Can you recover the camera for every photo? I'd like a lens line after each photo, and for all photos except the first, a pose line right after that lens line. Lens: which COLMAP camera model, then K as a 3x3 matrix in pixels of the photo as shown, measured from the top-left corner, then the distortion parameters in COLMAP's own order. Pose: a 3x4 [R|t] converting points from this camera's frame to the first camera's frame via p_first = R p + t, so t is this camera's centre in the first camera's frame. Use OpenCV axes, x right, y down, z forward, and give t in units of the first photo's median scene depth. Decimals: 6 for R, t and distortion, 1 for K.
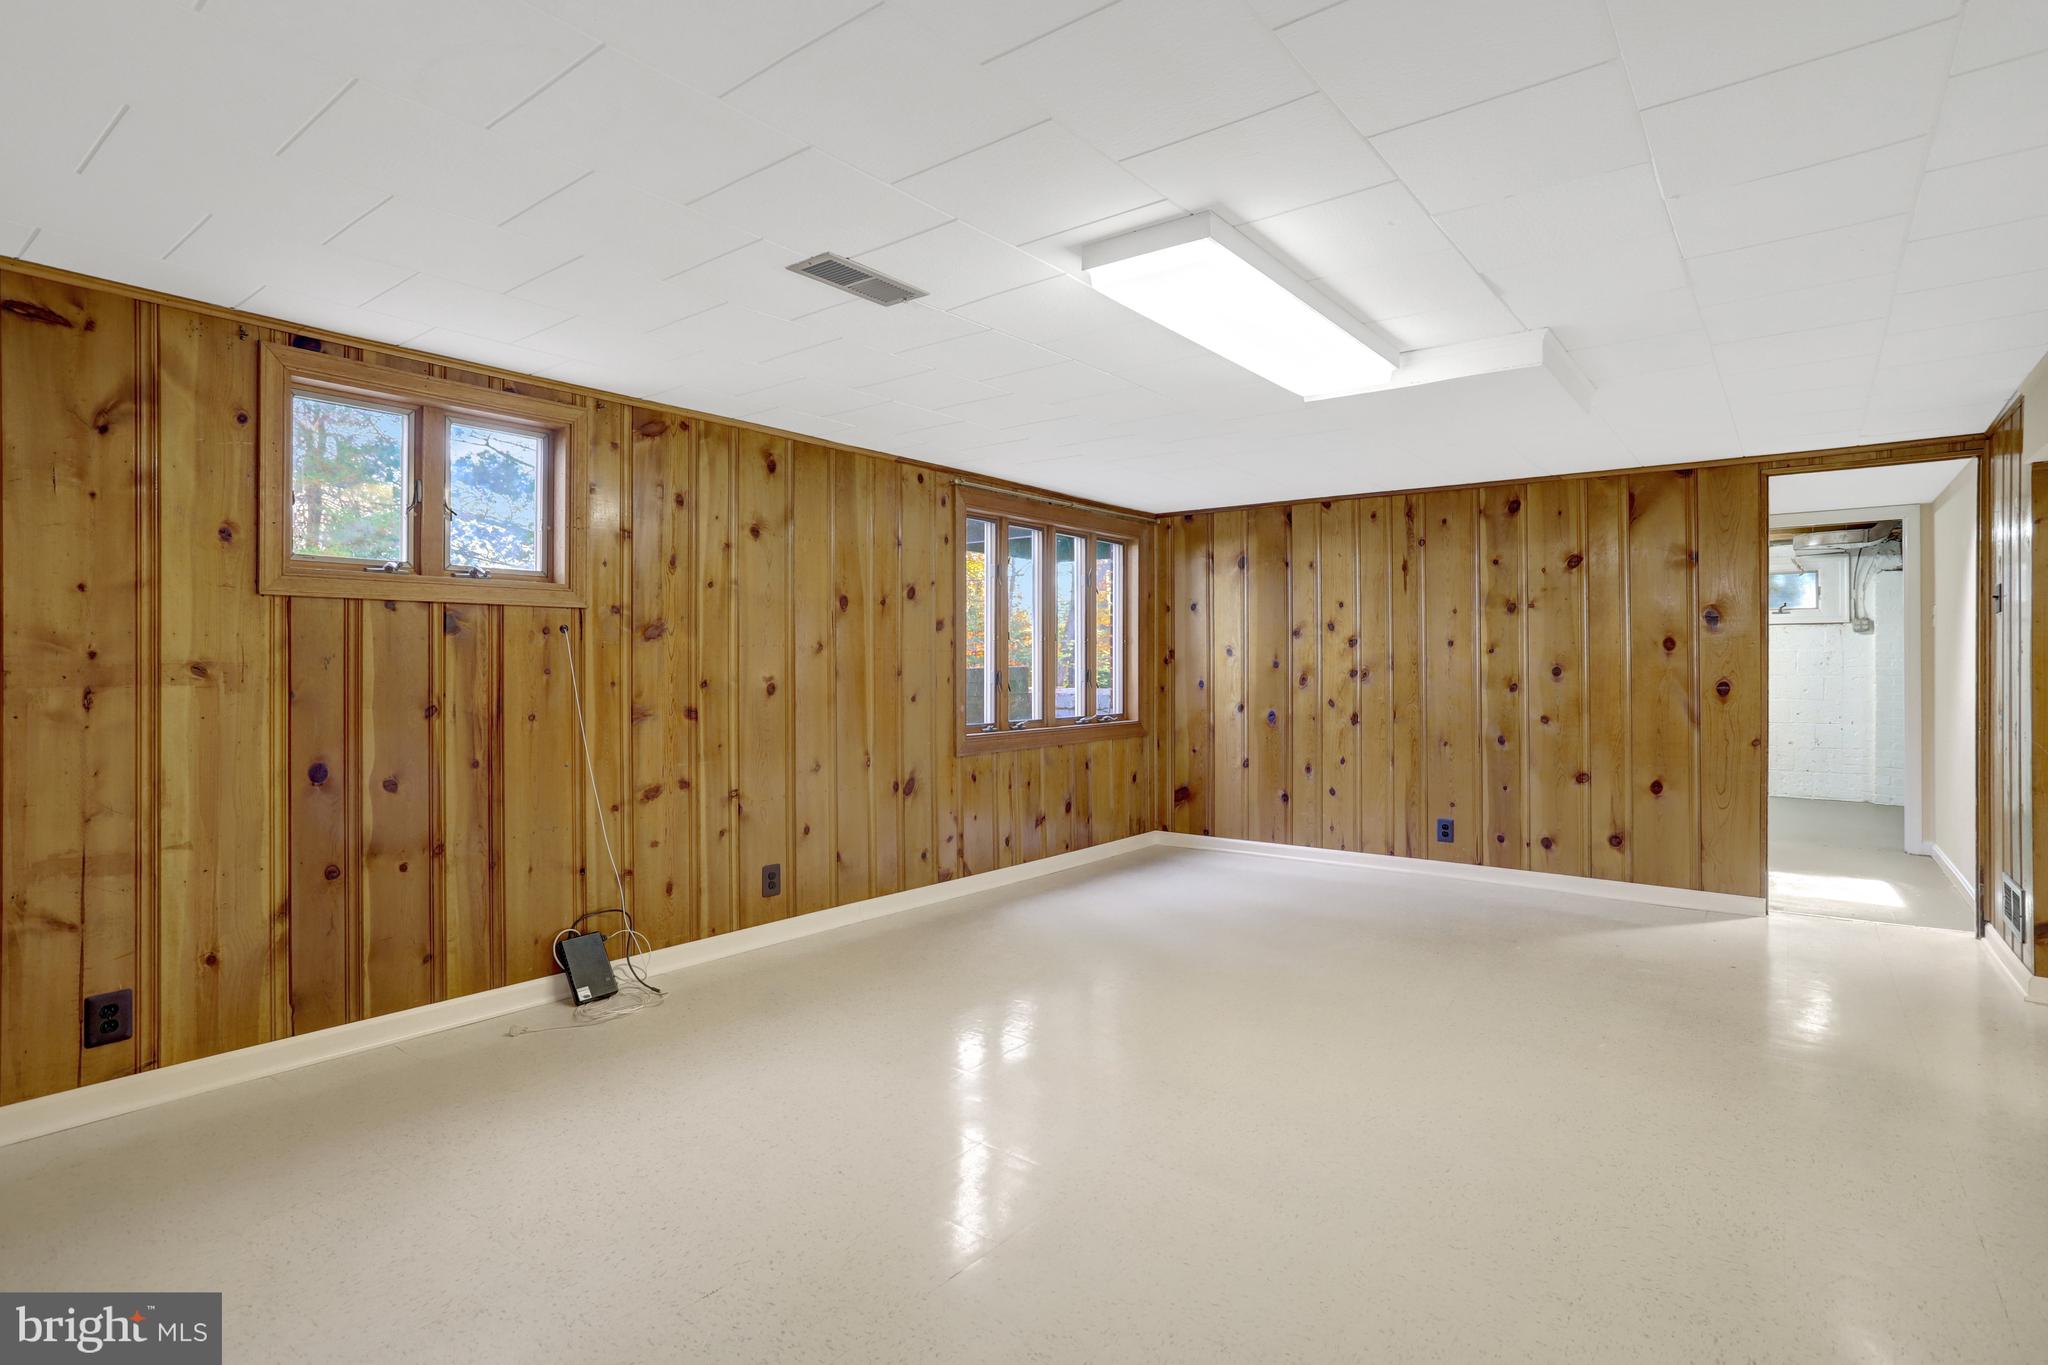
lens RADIAL K [[1006.4, 0, 1027.2], [0, 1006.4, 662.6], [0, 0, 1]] dist [-0.052145, 0.032275]
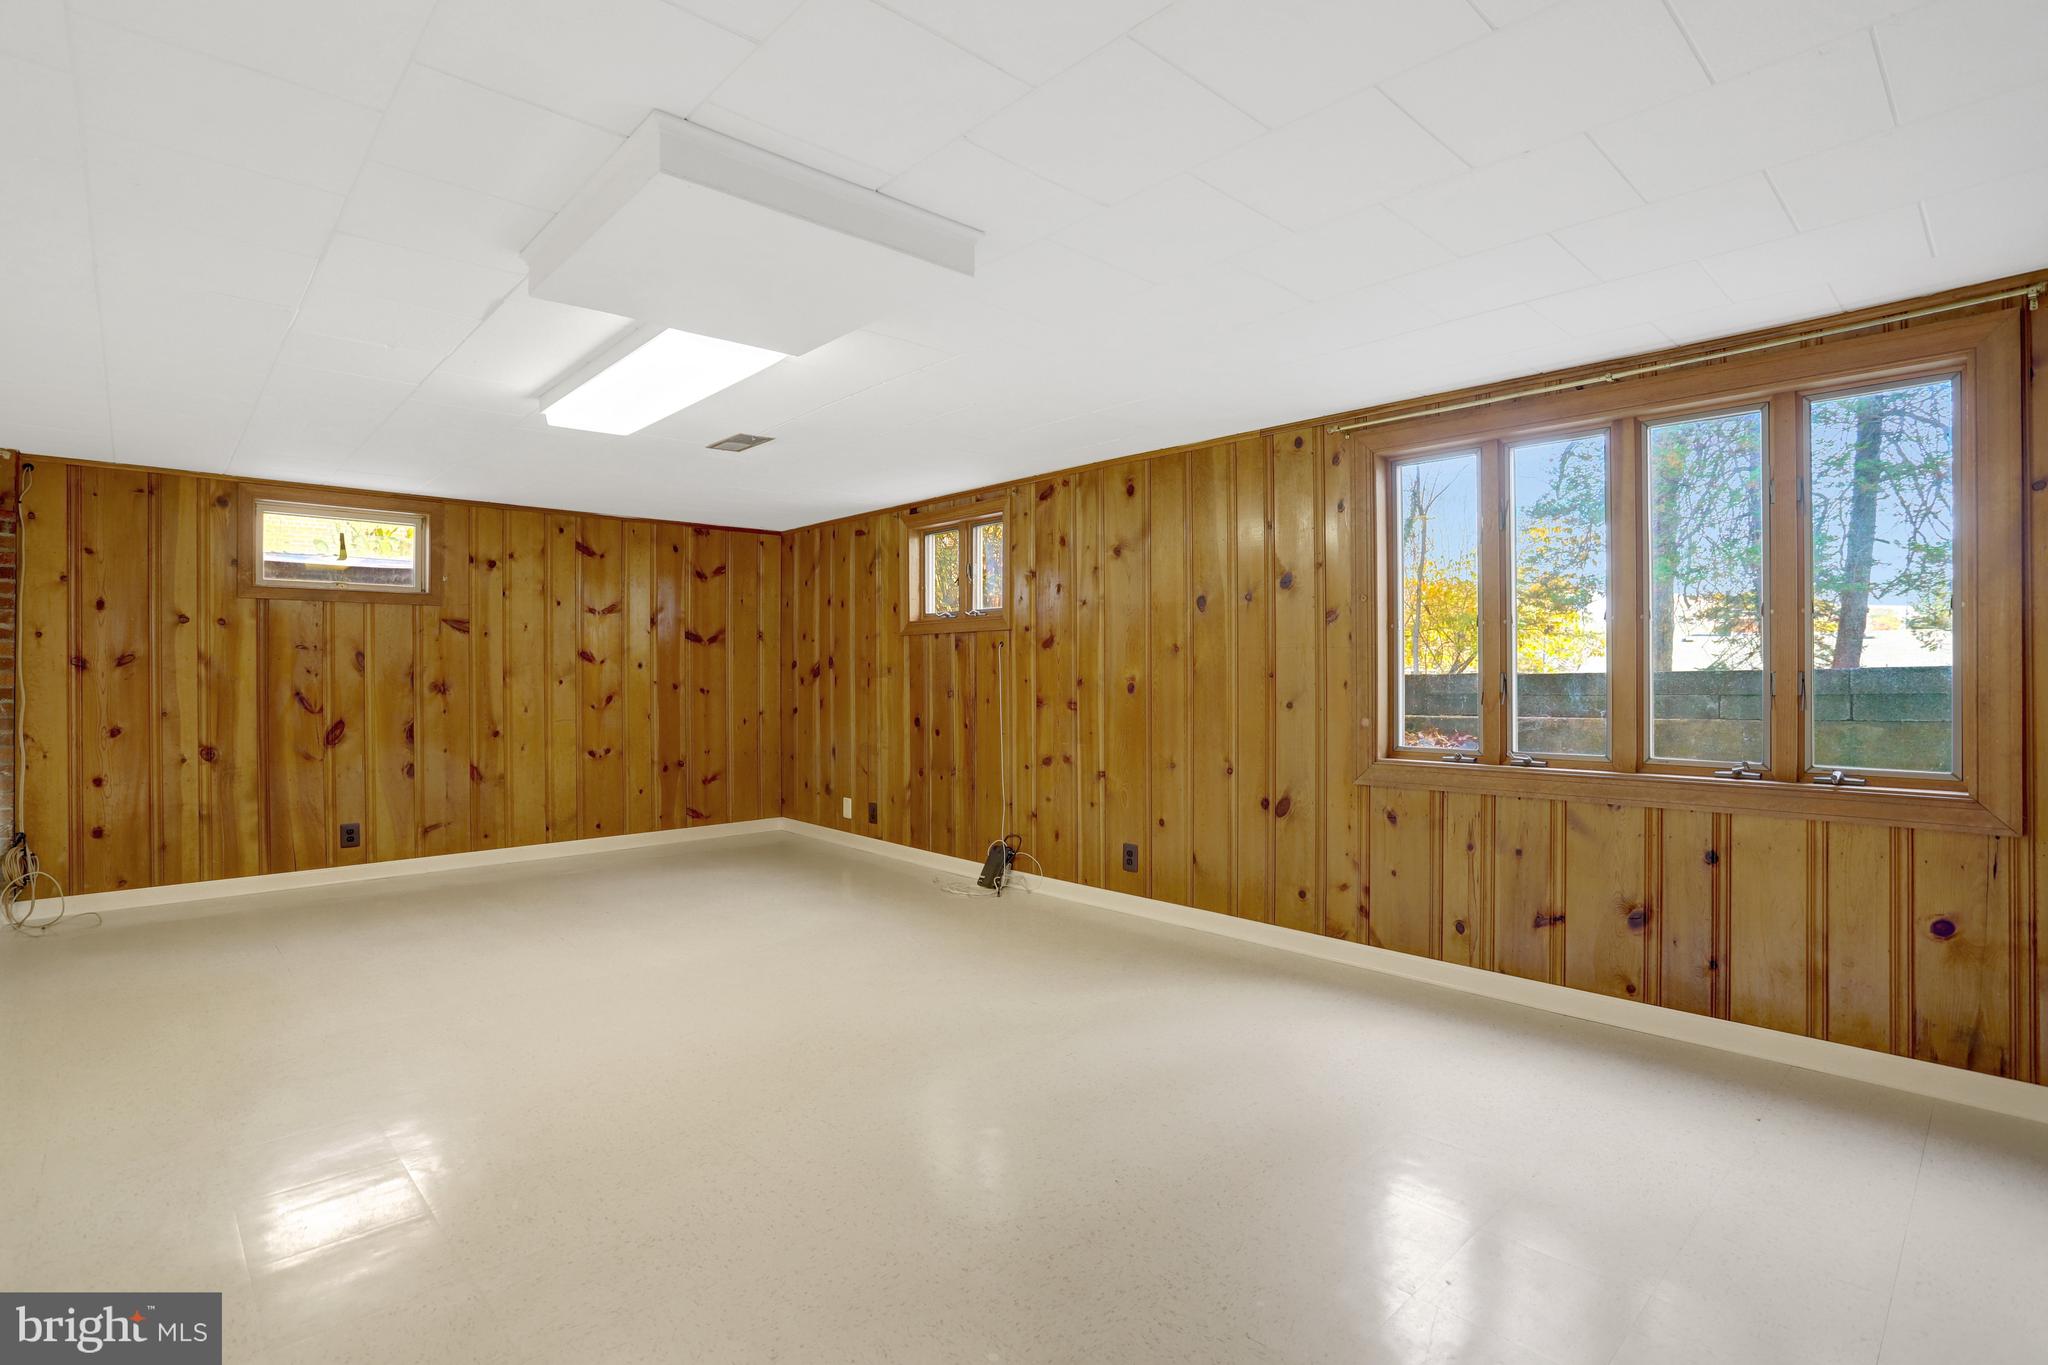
lens RADIAL K [[1006.4, 0, 1027.2], [0, 1006.4, 662.6], [0, 0, 1]] dist [-0.052145, 0.032275]
pose [[-0.140596, 0.001395, -0.990066, 0.882991], [0.013455, 0.999909, -0.000502, -0.003422], [0.989976, -0.013392, -0.140603, 1.046744]]
